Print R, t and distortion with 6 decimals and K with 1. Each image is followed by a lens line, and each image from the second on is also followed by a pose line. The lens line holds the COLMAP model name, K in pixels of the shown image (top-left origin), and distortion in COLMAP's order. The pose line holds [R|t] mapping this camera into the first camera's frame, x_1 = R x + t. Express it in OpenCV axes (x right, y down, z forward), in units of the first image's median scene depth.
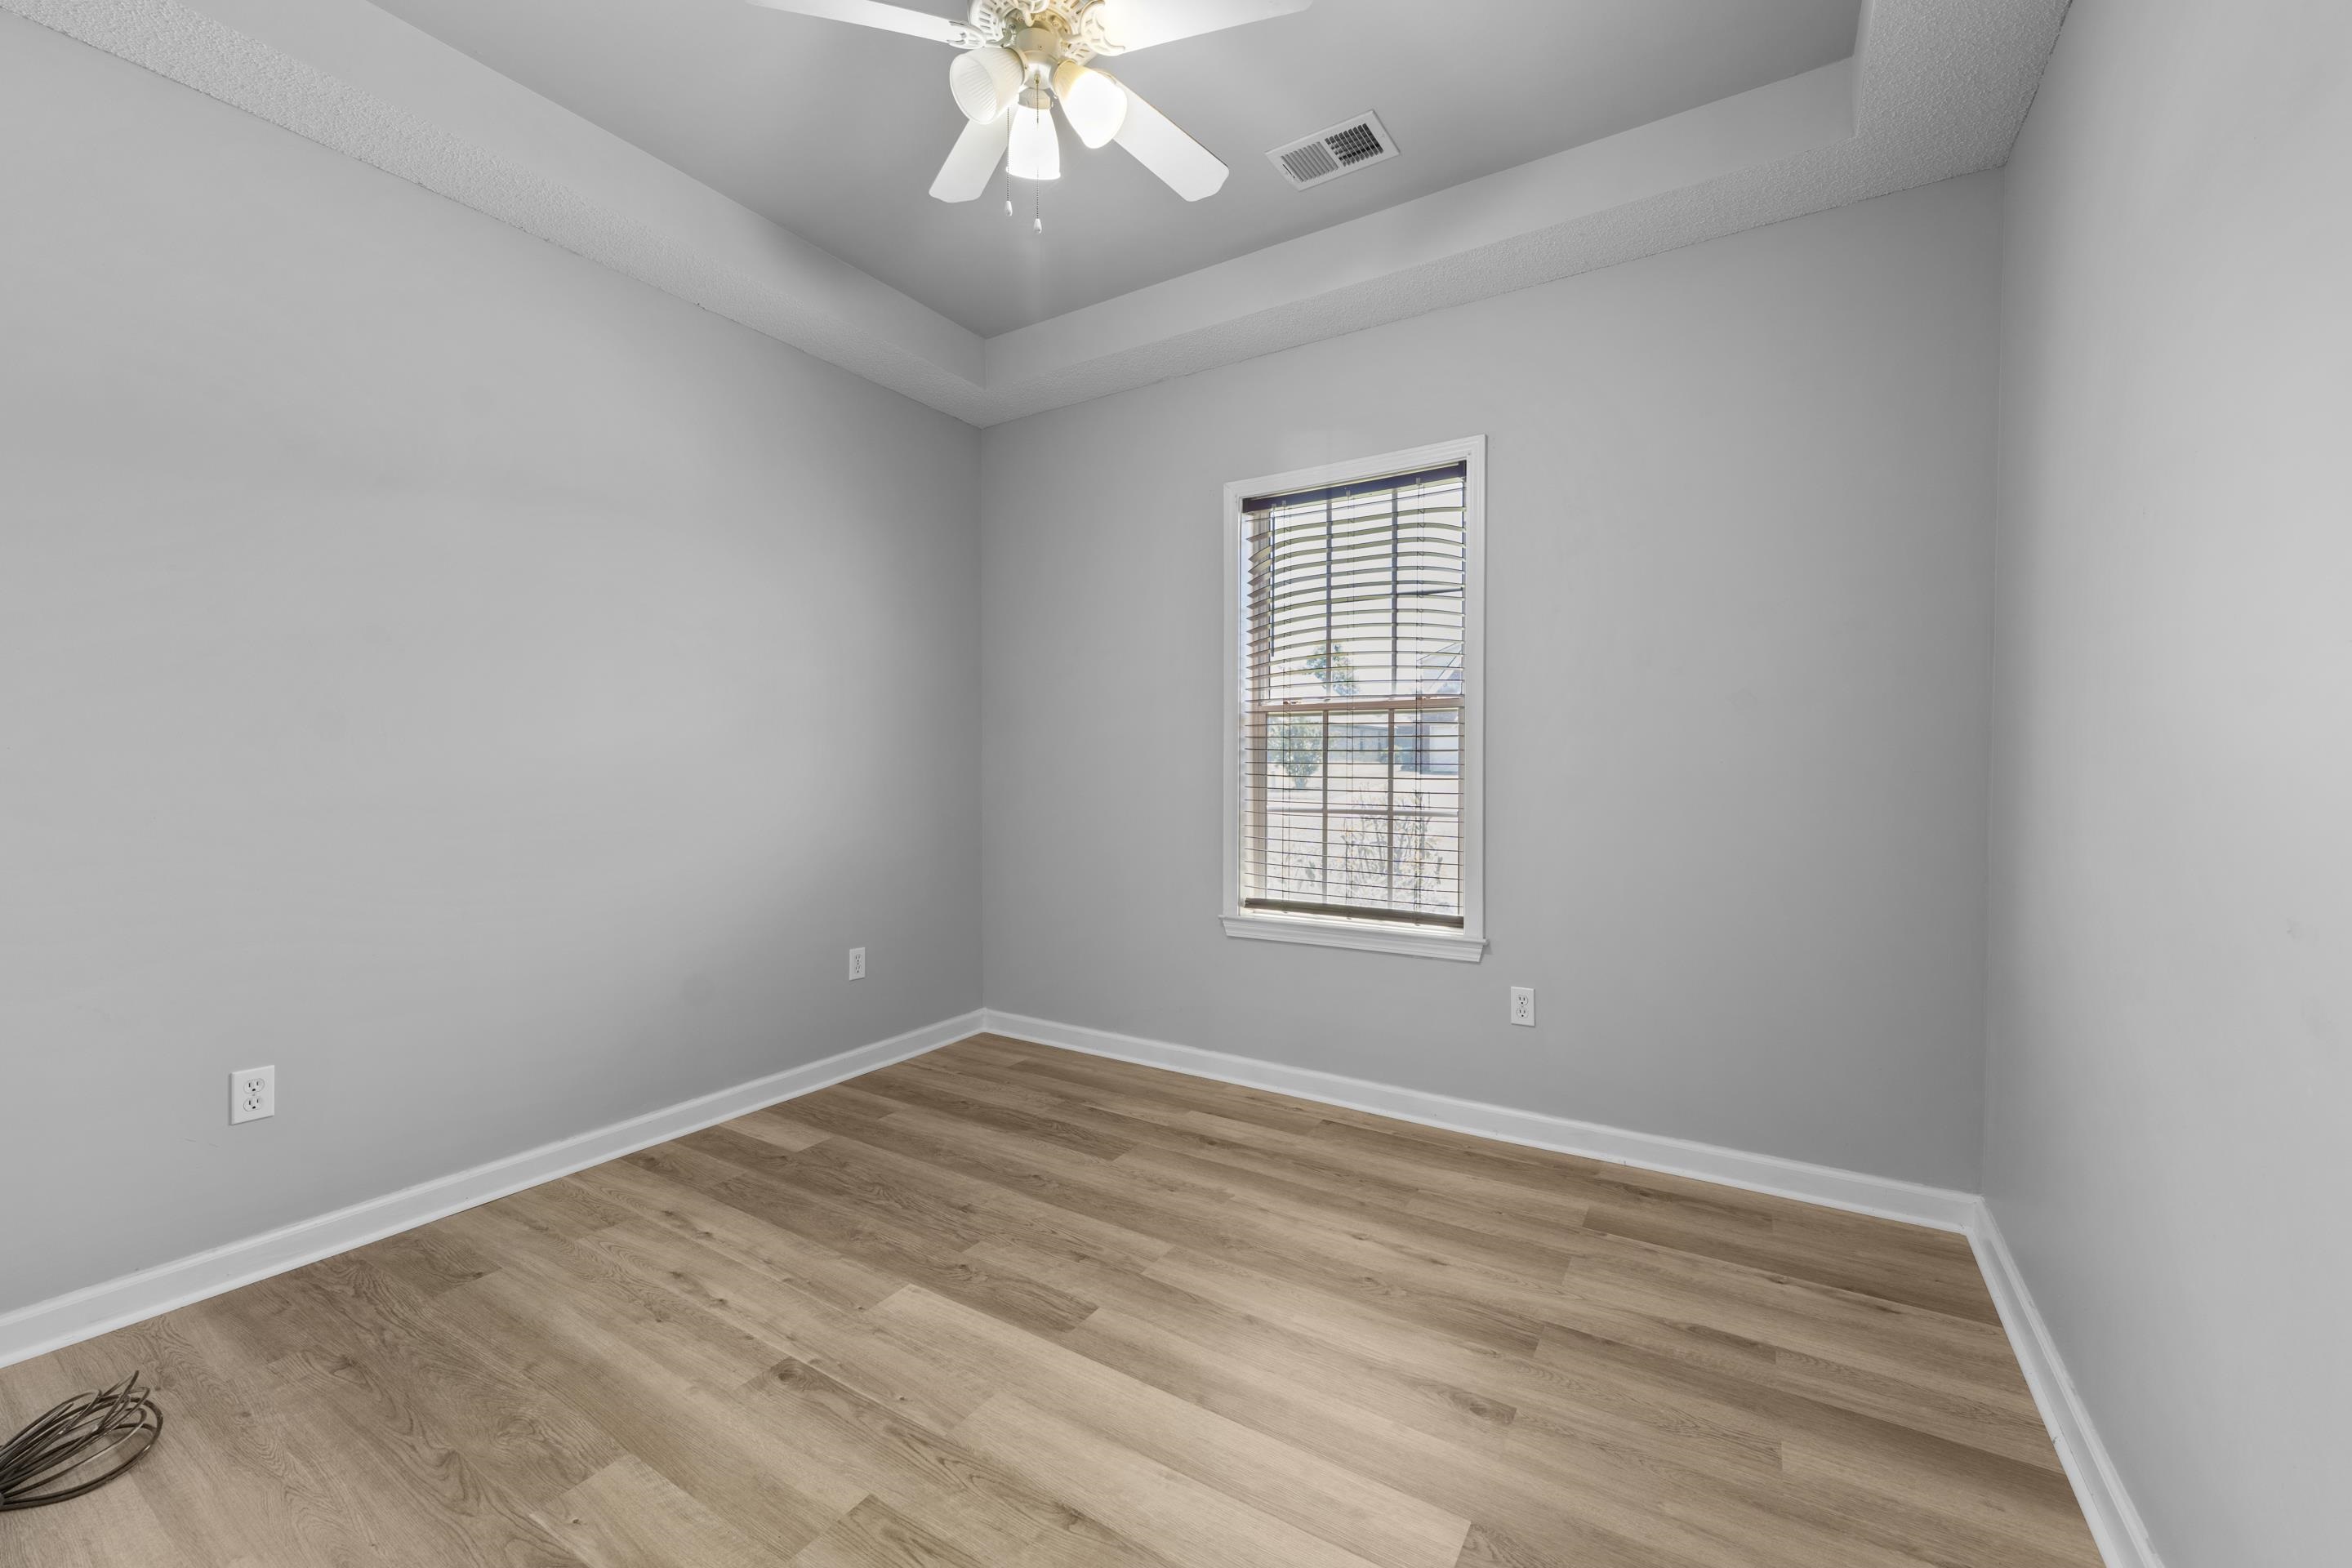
lens RADIAL K [[944.4, 0, 1176.0], [0, 944.4, 784.0], [0, 0, 1]] dist [-0.002228, -0.000170]
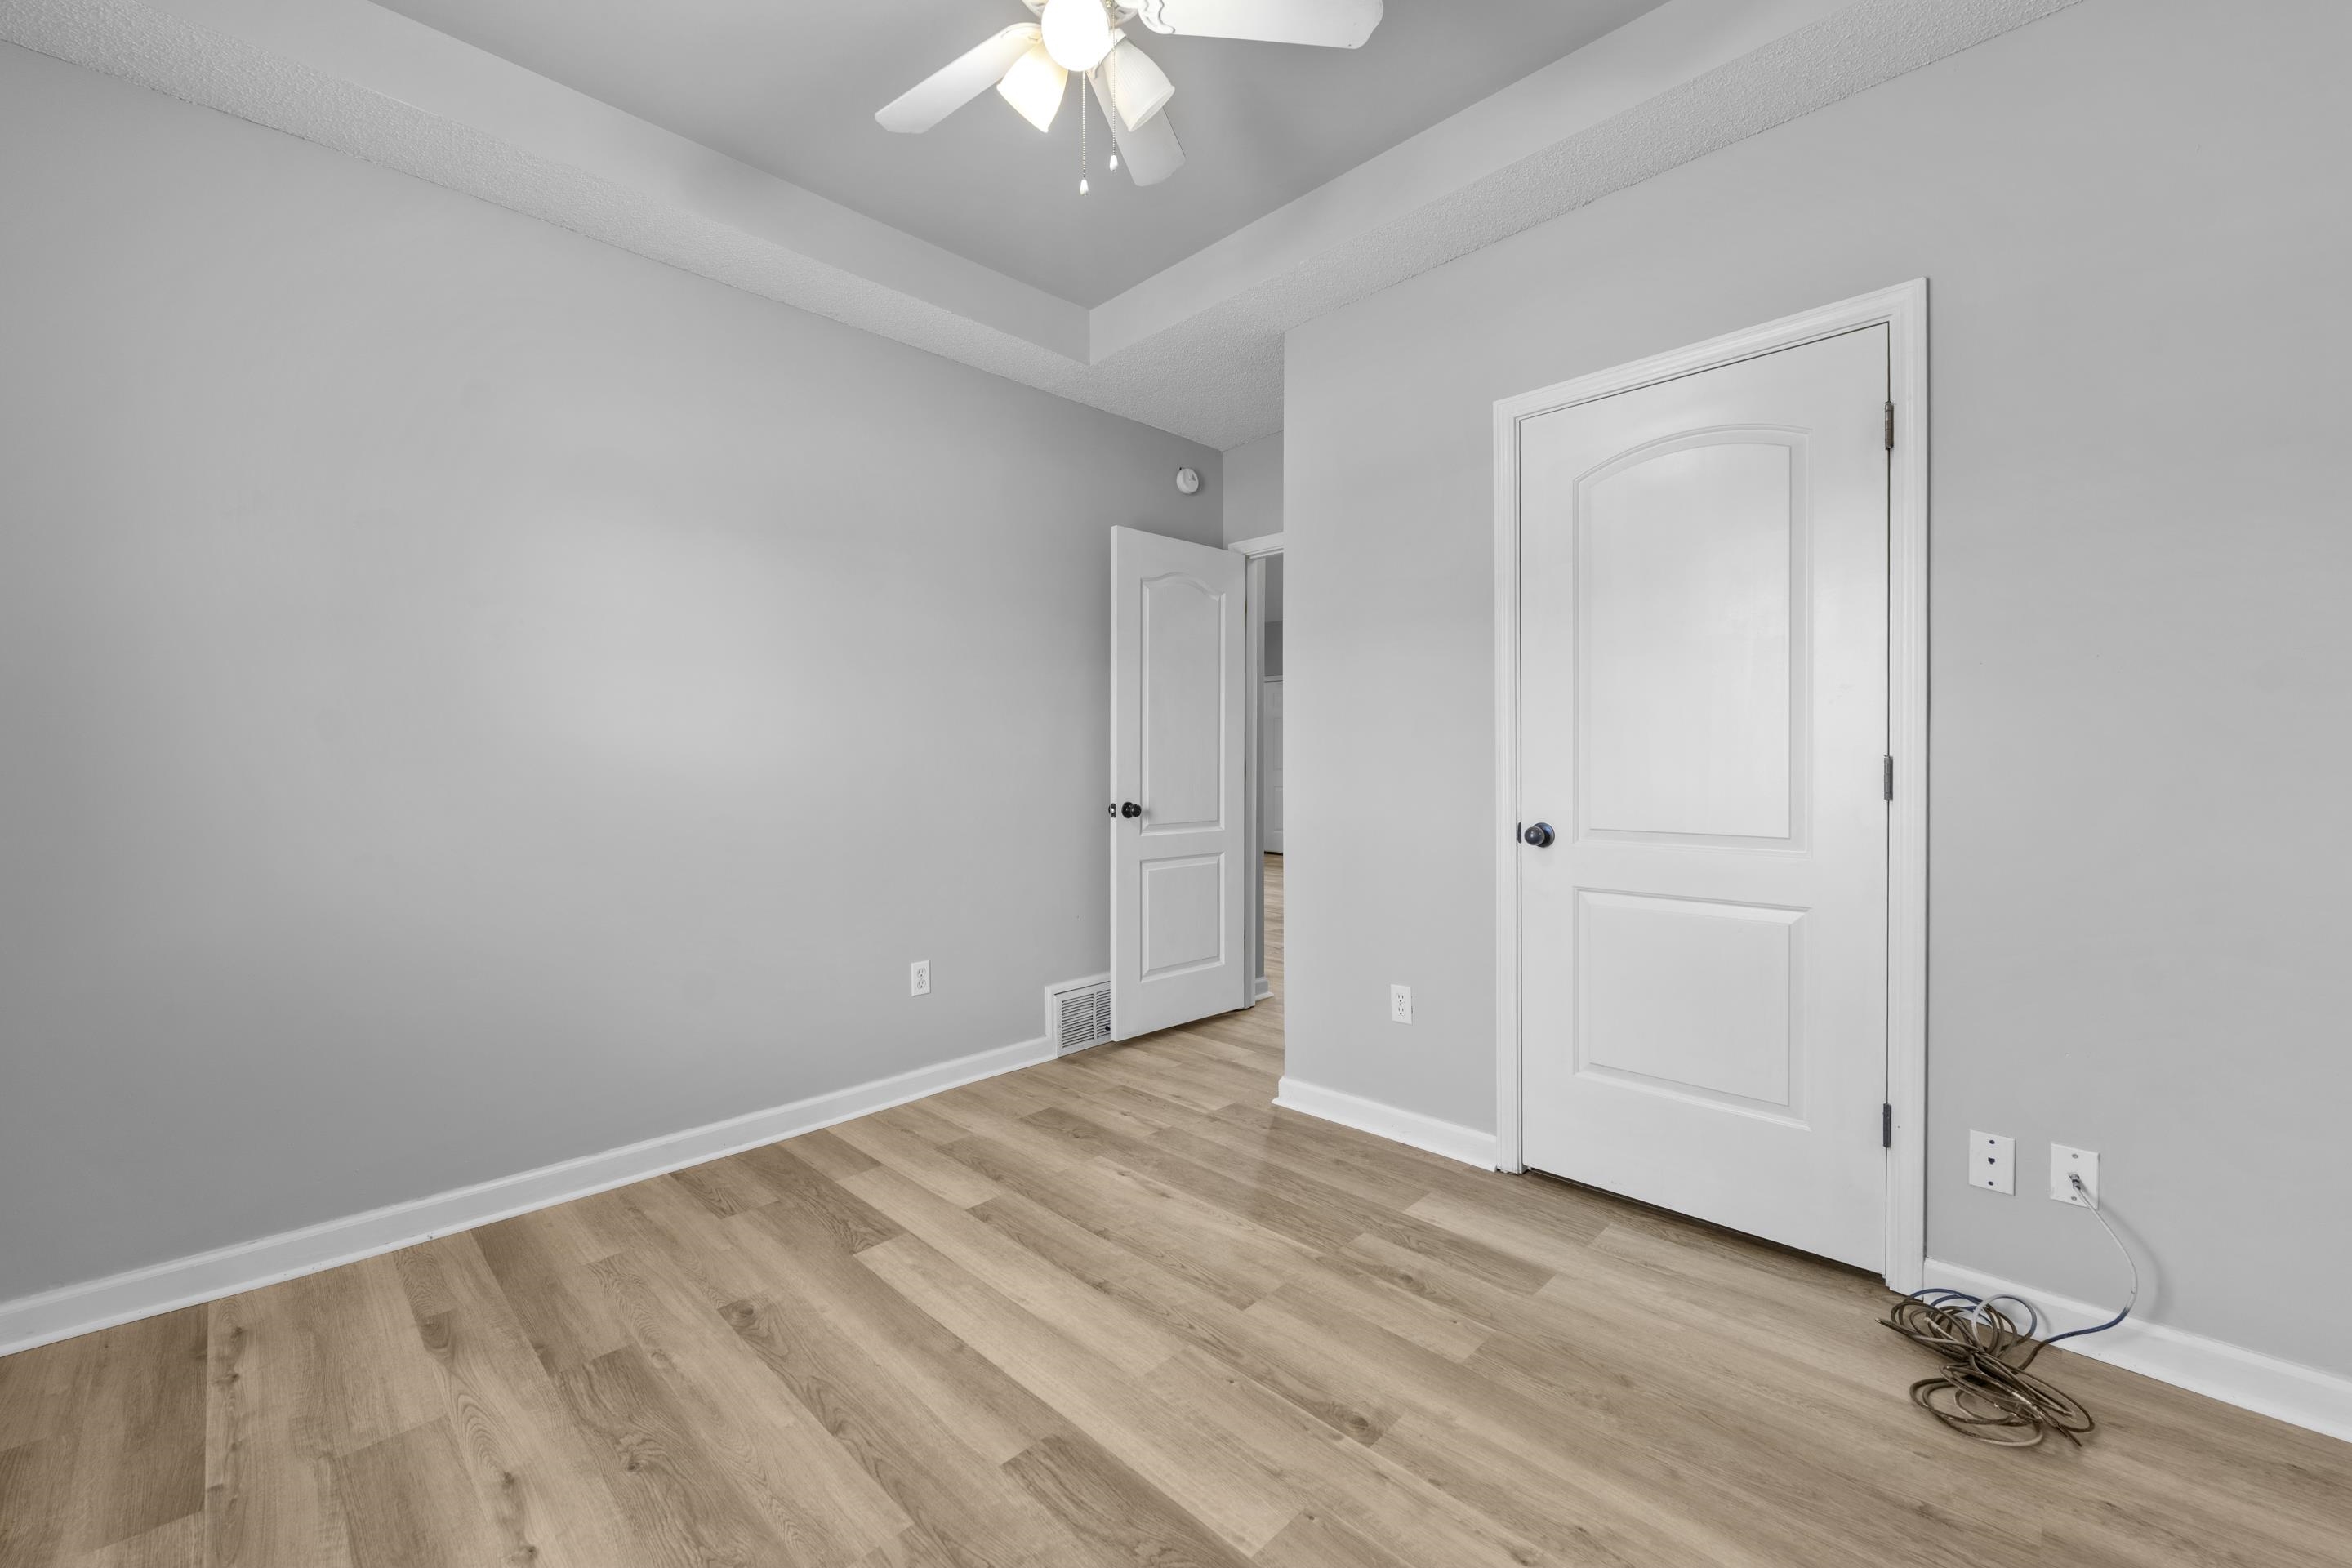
lens RADIAL K [[944.4, 0, 1176.0], [0, 944.4, 784.0], [0, 0, 1]] dist [-0.002228, -0.000170]
pose [[-0.974420, -0.002468, 0.224721, -0.443001], [0.009137, 0.998678, 0.050584, -0.045953], [-0.224548, 0.051343, -0.973109, 1.903780]]
